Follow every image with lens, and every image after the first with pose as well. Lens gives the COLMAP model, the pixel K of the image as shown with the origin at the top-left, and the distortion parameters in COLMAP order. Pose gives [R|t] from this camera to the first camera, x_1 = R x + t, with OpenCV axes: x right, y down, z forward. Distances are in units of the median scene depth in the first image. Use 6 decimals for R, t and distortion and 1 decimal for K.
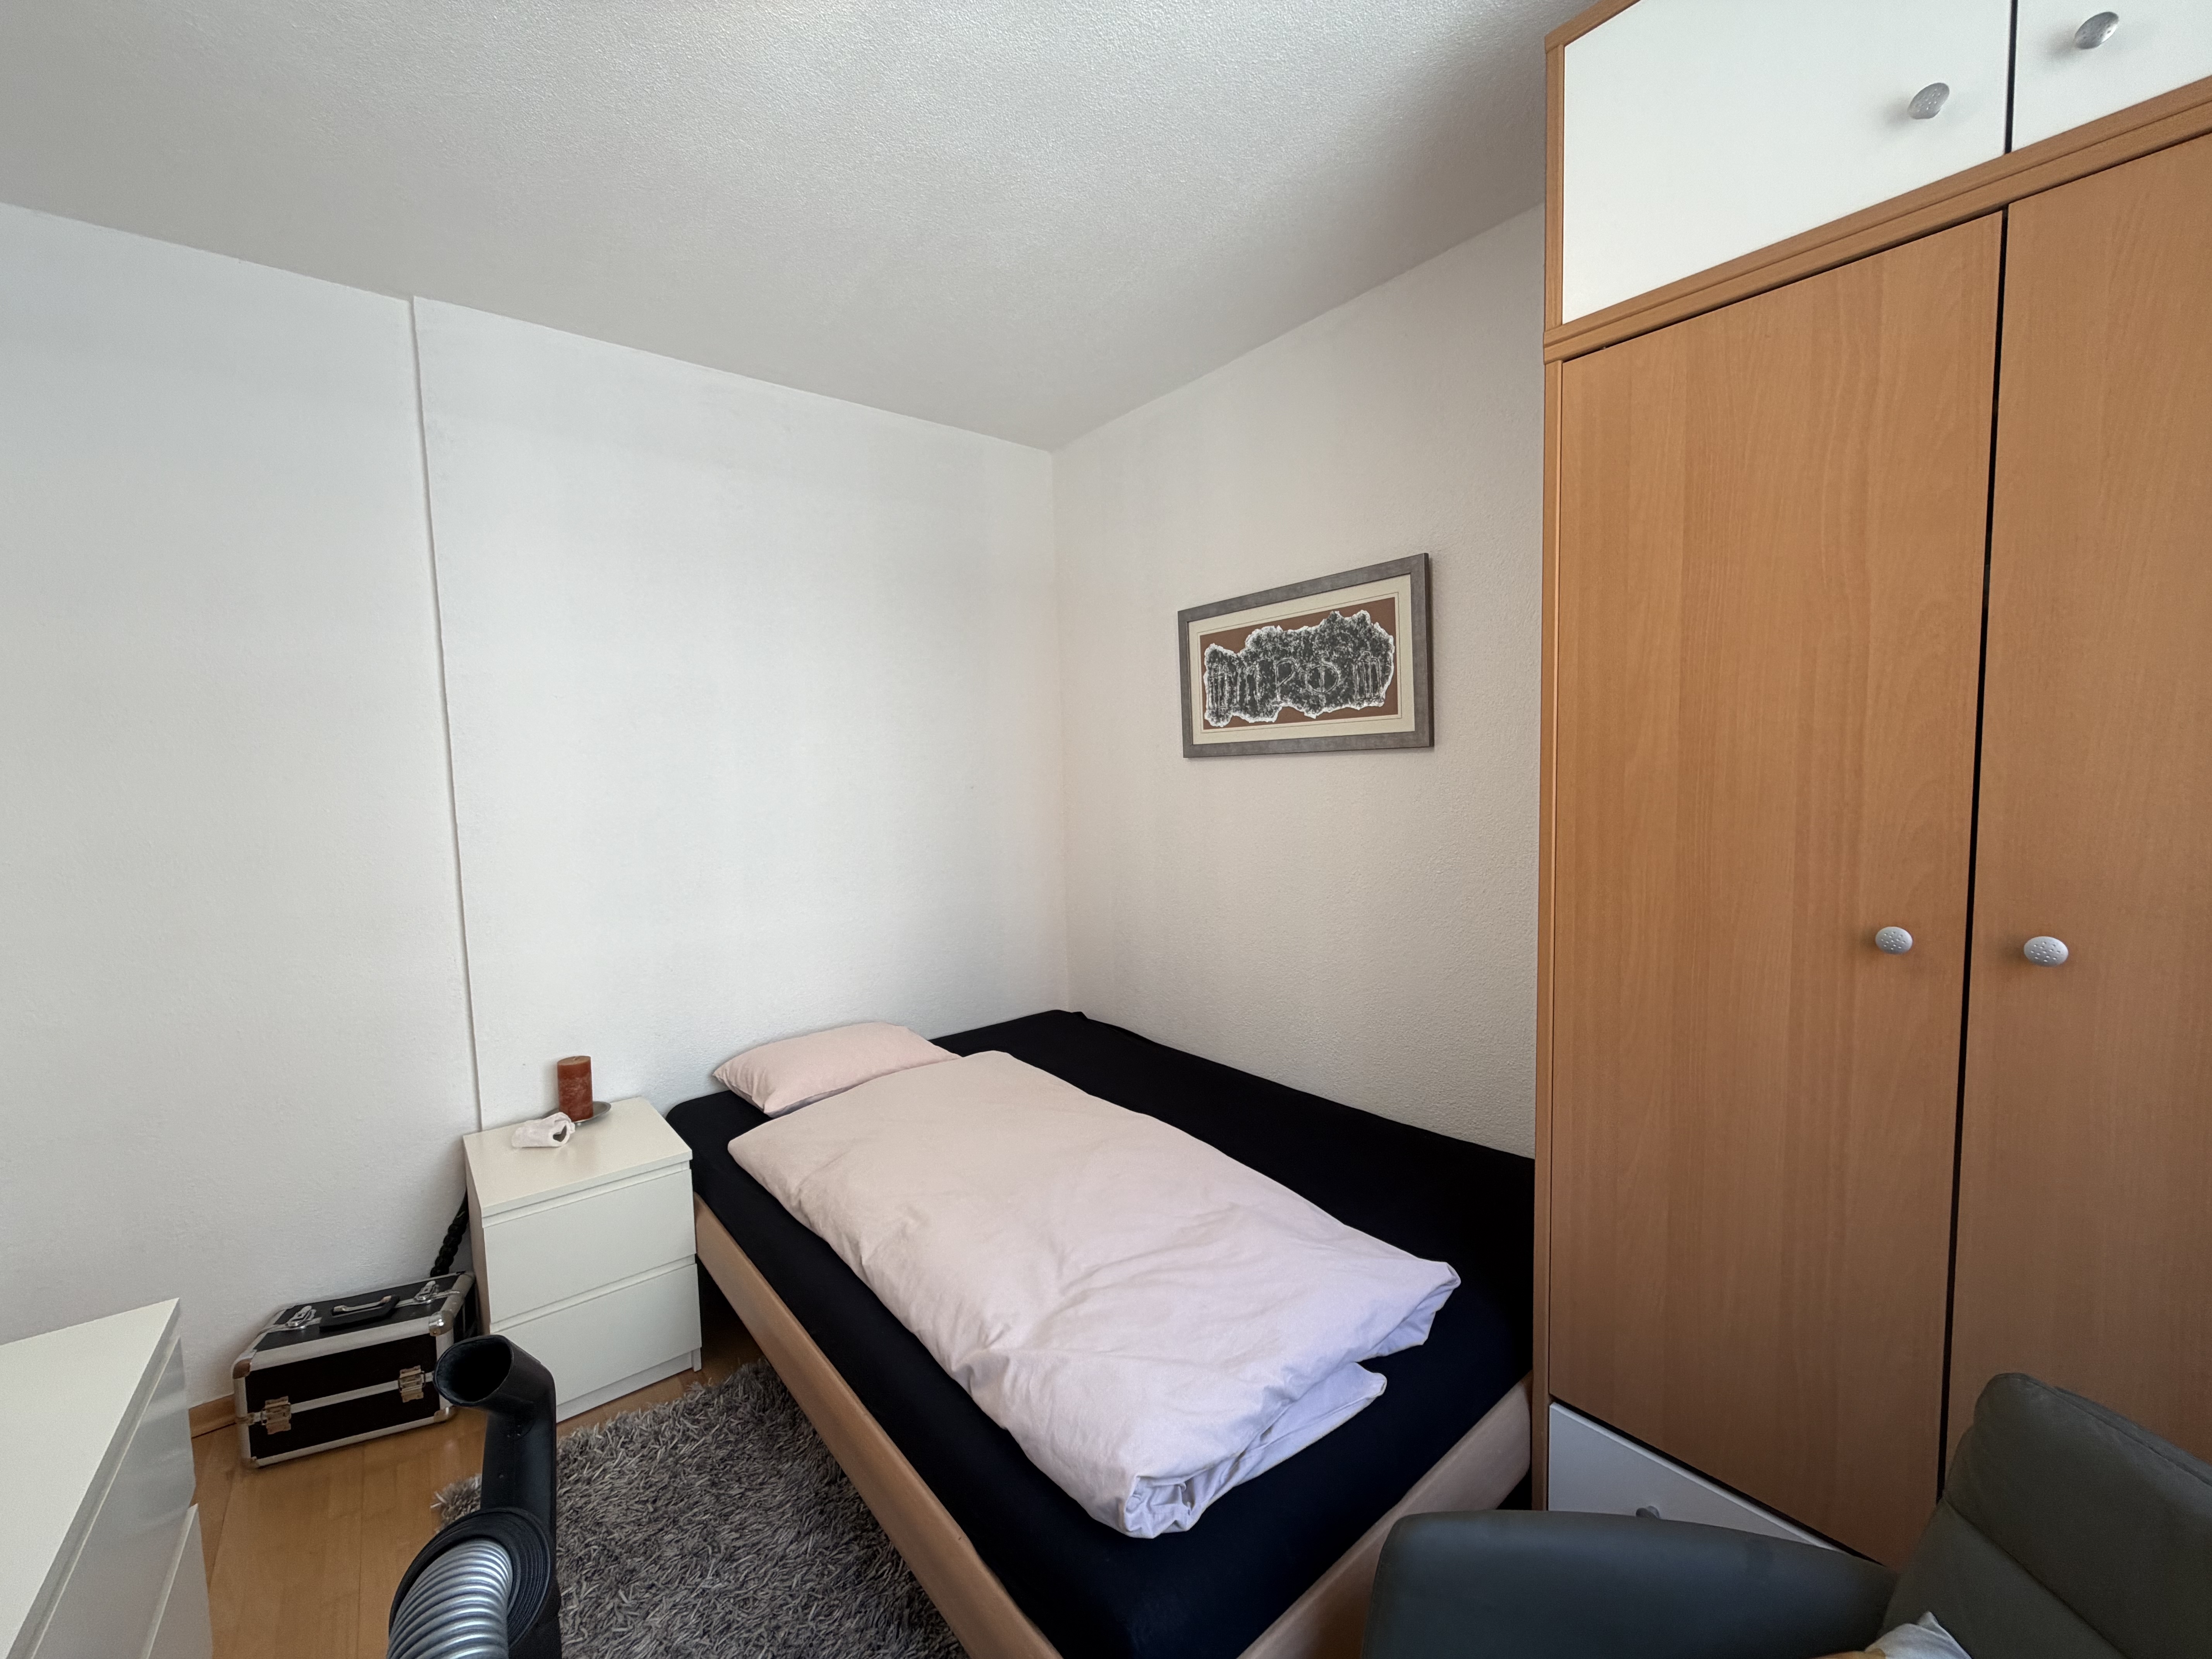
lens RADIAL K [[879.6, 0, 1102.9], [0, 879.6, 831.6], [0, 0, 1]] dist [0.000547, -0.001162]
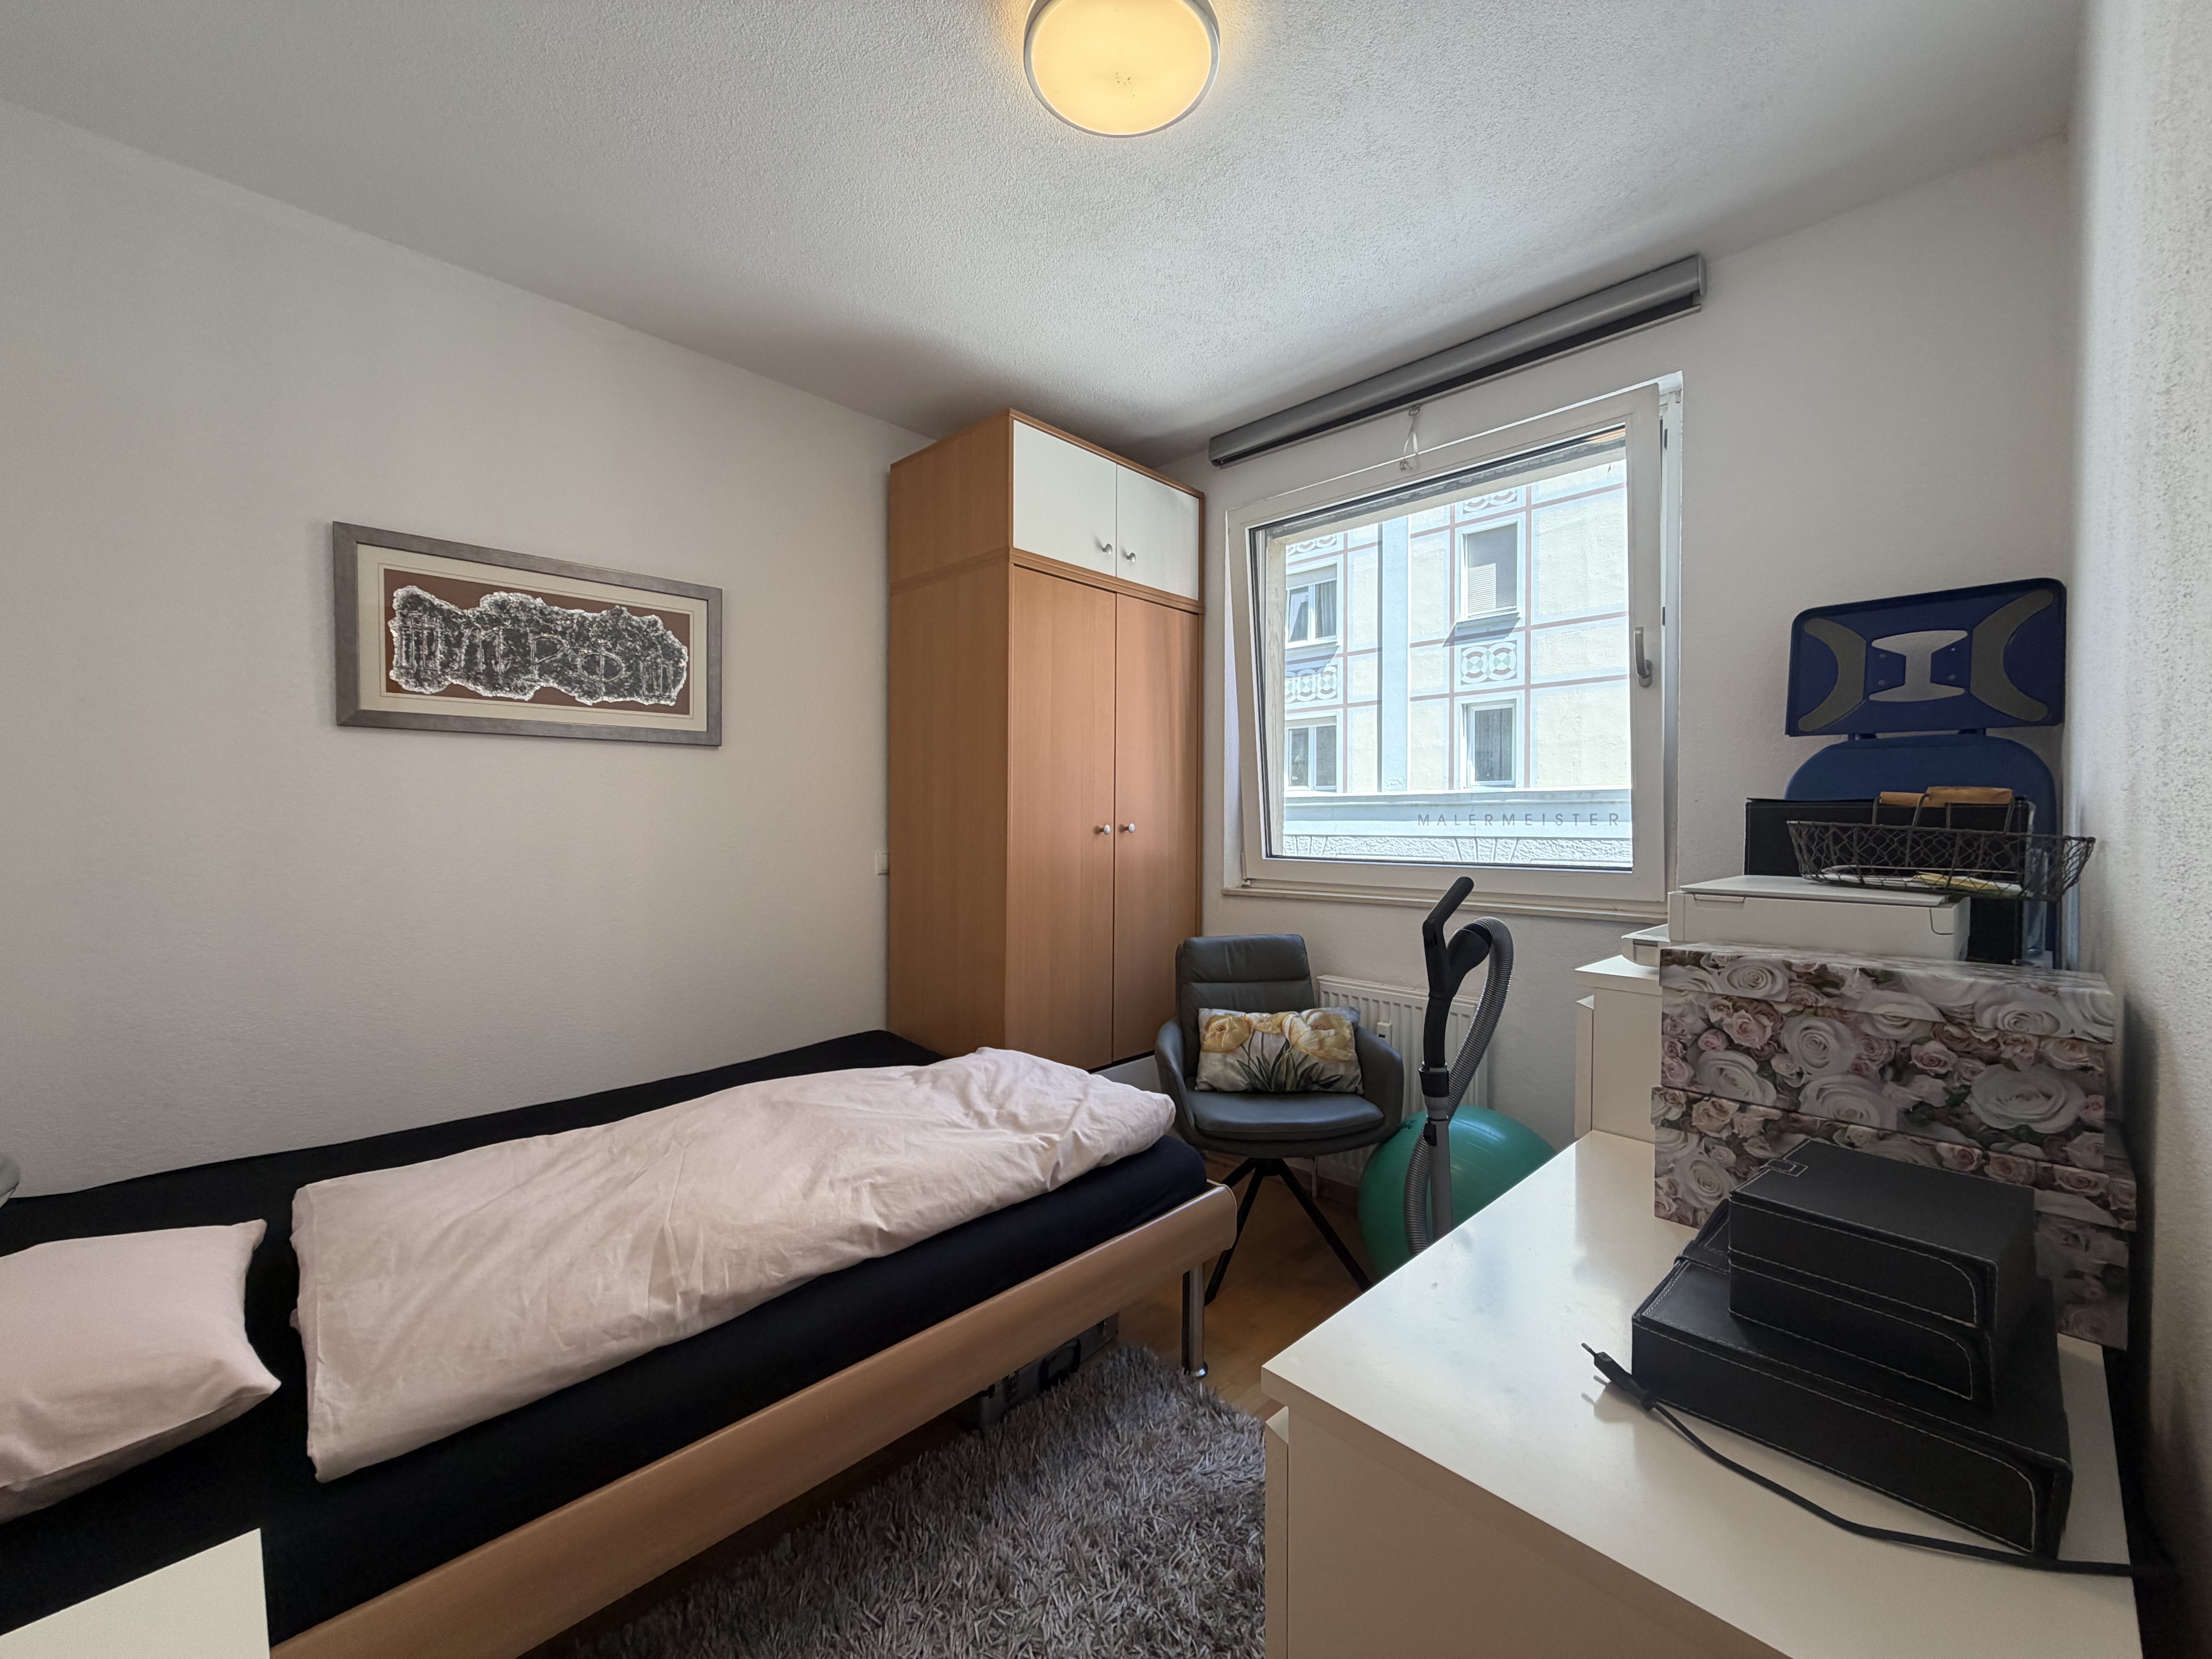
lens RADIAL K [[879.6, 0, 1101.8], [0, 879.6, 826.4], [0, 0, 1]] dist [0.000547, -0.001162]
pose [[-0.107820, 0.022902, 0.993907, -0.797761], [0.078158, 0.996836, -0.014491, 0.065529], [-0.991093, 0.076119, -0.109269, 0.553274]]
